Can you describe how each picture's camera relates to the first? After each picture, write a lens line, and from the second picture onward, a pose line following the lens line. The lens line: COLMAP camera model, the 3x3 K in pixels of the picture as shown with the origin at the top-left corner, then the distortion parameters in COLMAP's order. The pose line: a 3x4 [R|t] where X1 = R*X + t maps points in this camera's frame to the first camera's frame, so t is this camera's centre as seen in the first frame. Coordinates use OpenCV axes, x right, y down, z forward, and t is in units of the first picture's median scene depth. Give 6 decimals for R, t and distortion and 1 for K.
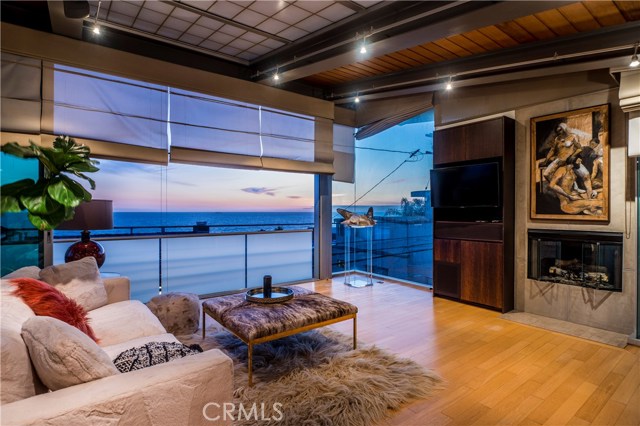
lens RADIAL K [[325.4, 0, 320.0], [0, 325.4, 213.0], [0, 0, 1]] dist [-0.021858, -0.000228]
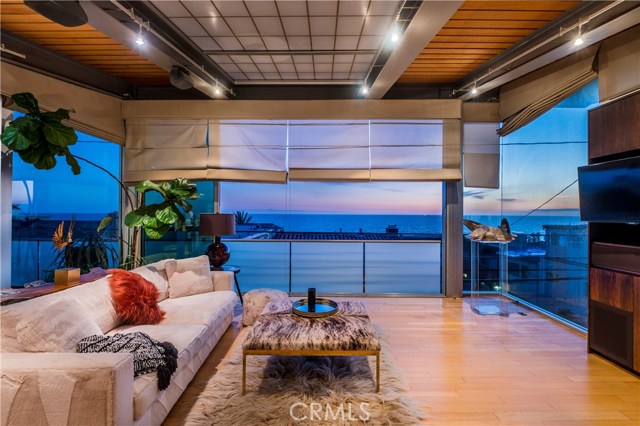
lens RADIAL K [[286.6, 0, 320.0], [0, 286.6, 213.0], [0, 0, 1]] dist [-0.014483, -0.000355]
pose [[0.795099, 0.001521, -0.606478, 0.263147], [-0.008493, 0.999927, -0.008626, -0.024745], [0.606420, 0.012009, 0.795053, 0.188493]]
